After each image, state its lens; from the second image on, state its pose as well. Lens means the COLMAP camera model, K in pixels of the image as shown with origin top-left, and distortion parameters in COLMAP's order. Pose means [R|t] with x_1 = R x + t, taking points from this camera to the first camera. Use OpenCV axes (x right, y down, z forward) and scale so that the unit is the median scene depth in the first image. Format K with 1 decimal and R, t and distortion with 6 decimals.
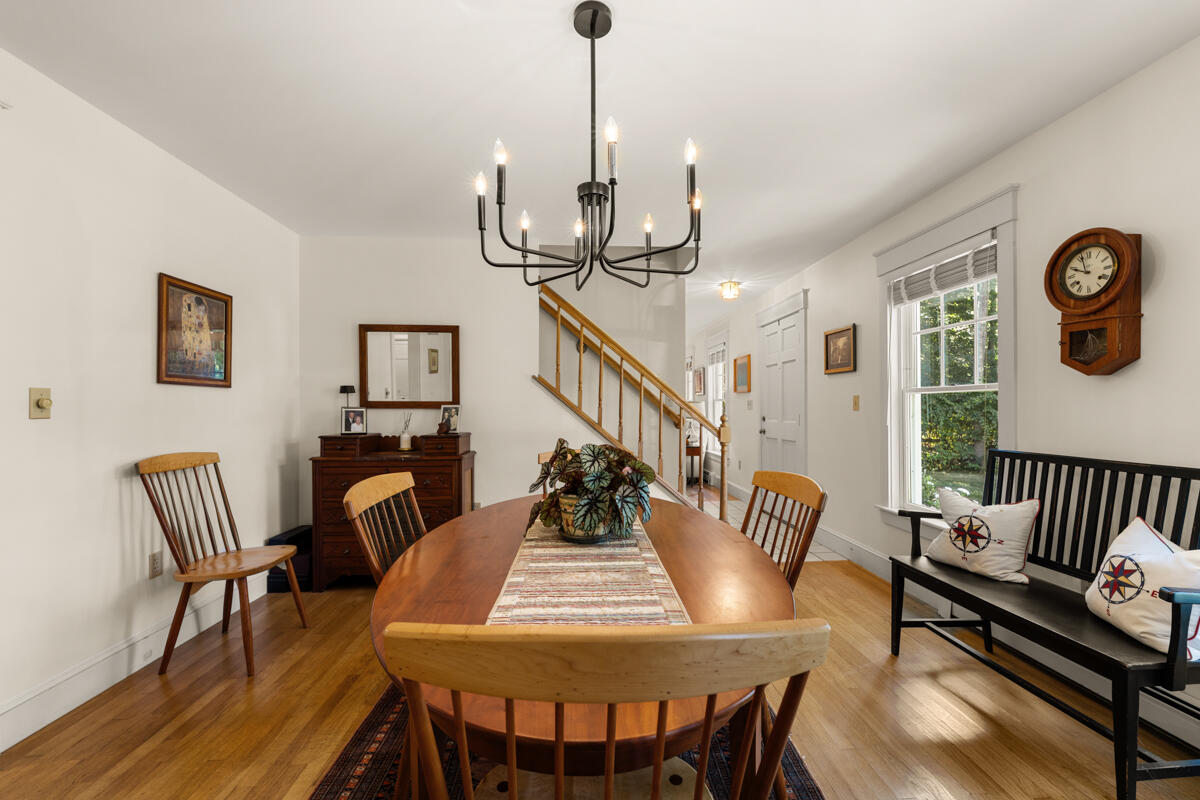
lens RADIAL K [[488.4, 0, 599.8], [0, 488.4, 406.4], [0, 0, 1]] dist [-0.001498, -0.000201]
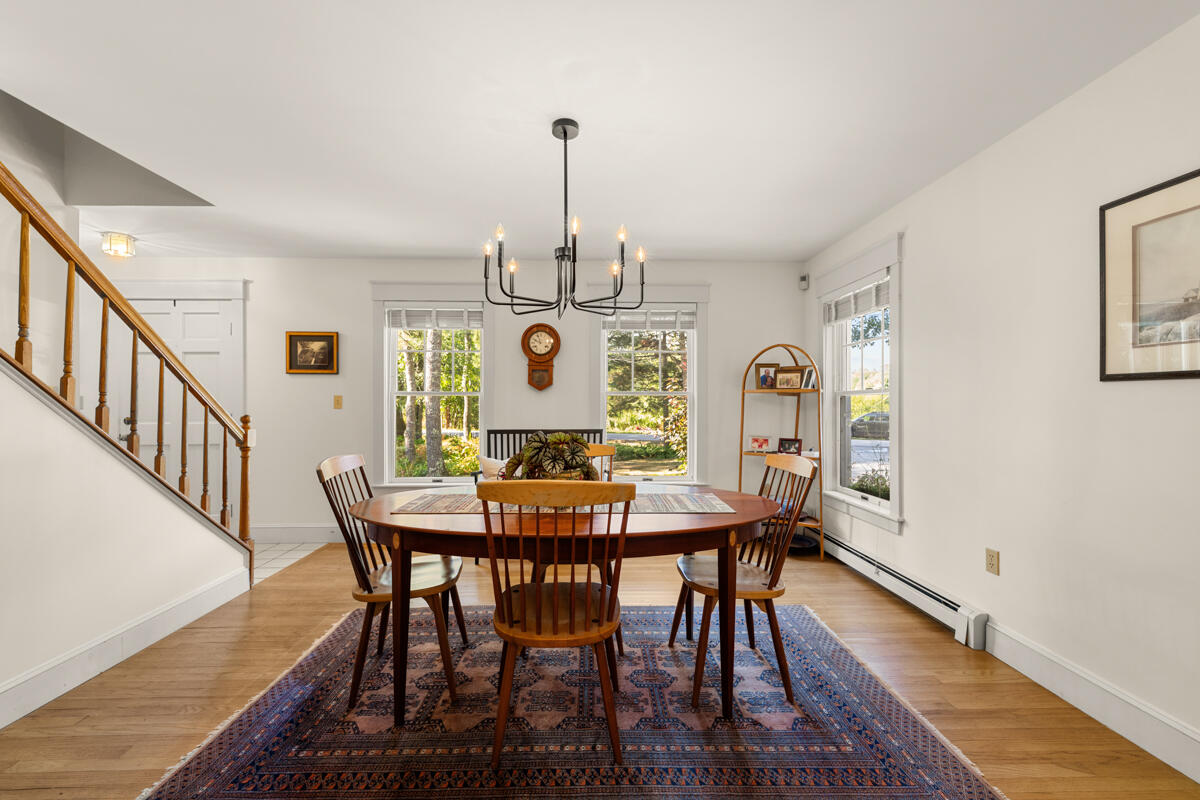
lens RADIAL K [[488.4, 0, 598.8], [0, 488.4, 400.6], [0, 0, 1]] dist [-0.001498, -0.000201]
pose [[0.021741, 0.013884, 0.999667, -0.684155], [-0.002248, 0.999902, -0.013838, 0.003989], [-0.999761, -0.001947, 0.021770, 0.424872]]
